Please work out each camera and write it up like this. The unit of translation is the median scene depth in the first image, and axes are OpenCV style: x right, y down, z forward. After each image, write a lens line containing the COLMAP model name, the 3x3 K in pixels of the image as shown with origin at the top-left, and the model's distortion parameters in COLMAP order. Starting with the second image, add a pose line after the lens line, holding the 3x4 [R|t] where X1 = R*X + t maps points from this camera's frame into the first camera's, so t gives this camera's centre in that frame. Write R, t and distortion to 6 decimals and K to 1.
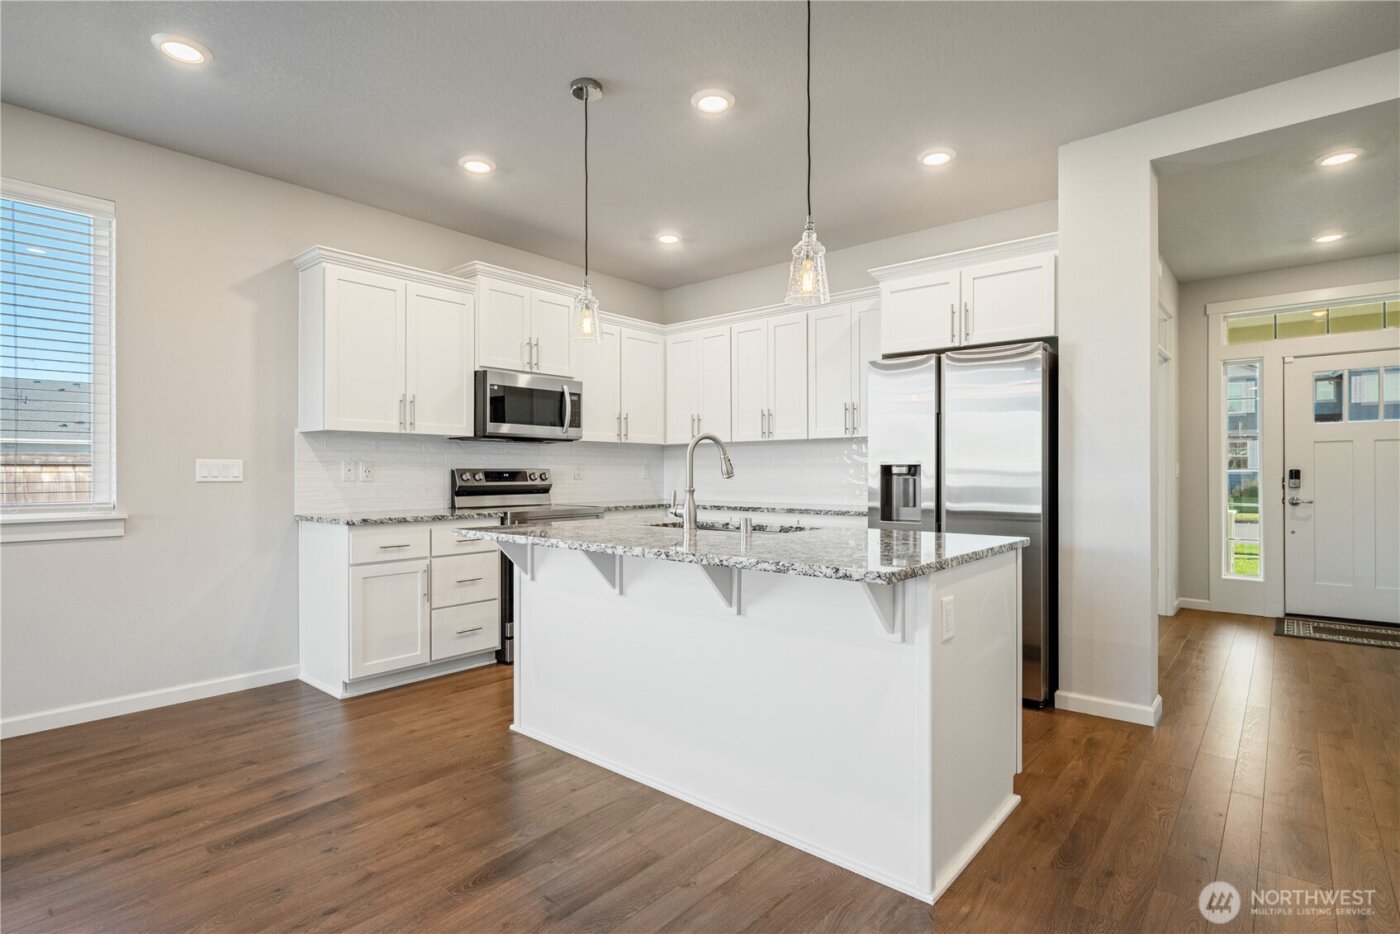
lens RADIAL K [[698.3, 0, 695.6], [0, 698.3, 471.5], [0, 0, 1]] dist [-0.007722, -0.001655]
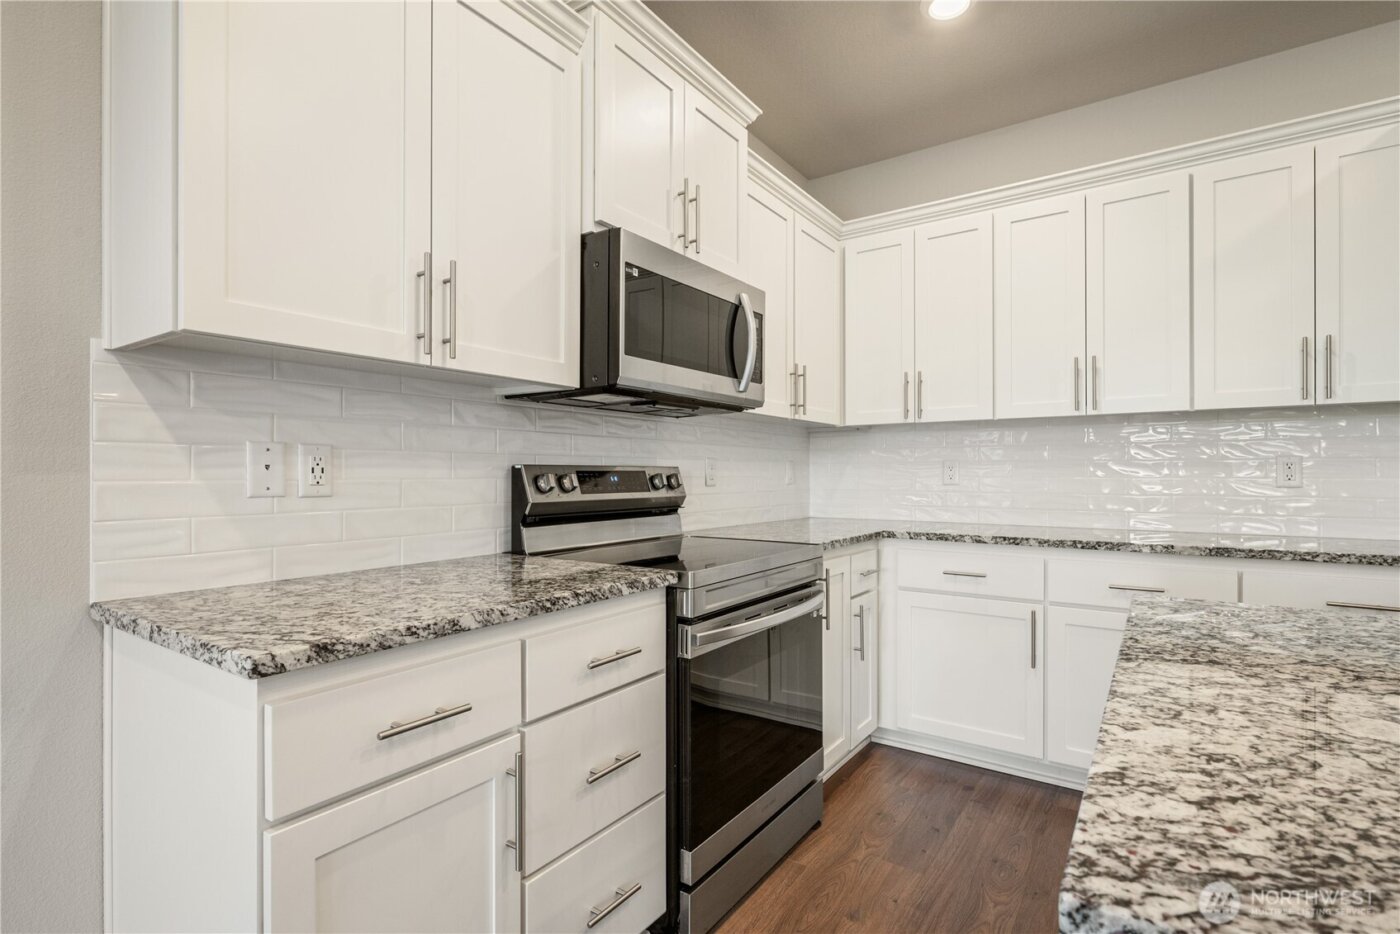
lens RADIAL K [[671.3, 0, 696.9], [0, 671.3, 471.9], [0, 0, 1]] dist [-0.001899, 0.000208]
pose [[0.994845, 0.001879, 0.101395, -0.296020], [-0.001780, 0.999998, -0.001073, 0.000906], [-0.101396, 0.000887, 0.994846, 0.602073]]
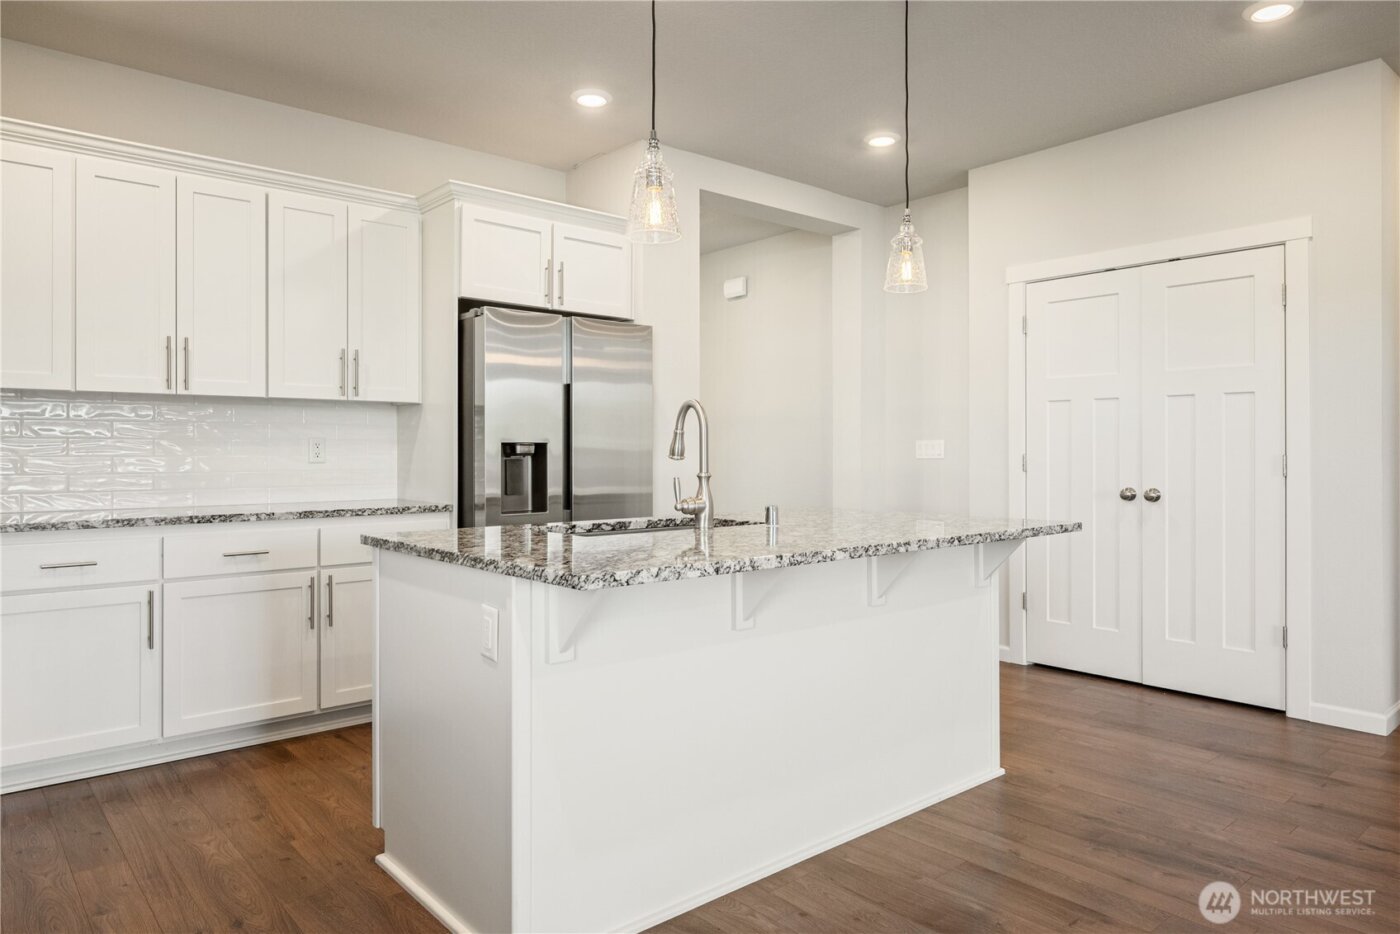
lens RADIAL K [[893.2, 0, 702.9], [0, 893.2, 446.3], [0, 0, 1]] dist [-0.001550, -0.000335]
pose [[0.140913, 0.005979, 0.990004, -0.629886], [-0.001045, 0.999982, -0.005891, 0.000286], [-0.990021, -0.000205, 0.140916, 0.577195]]
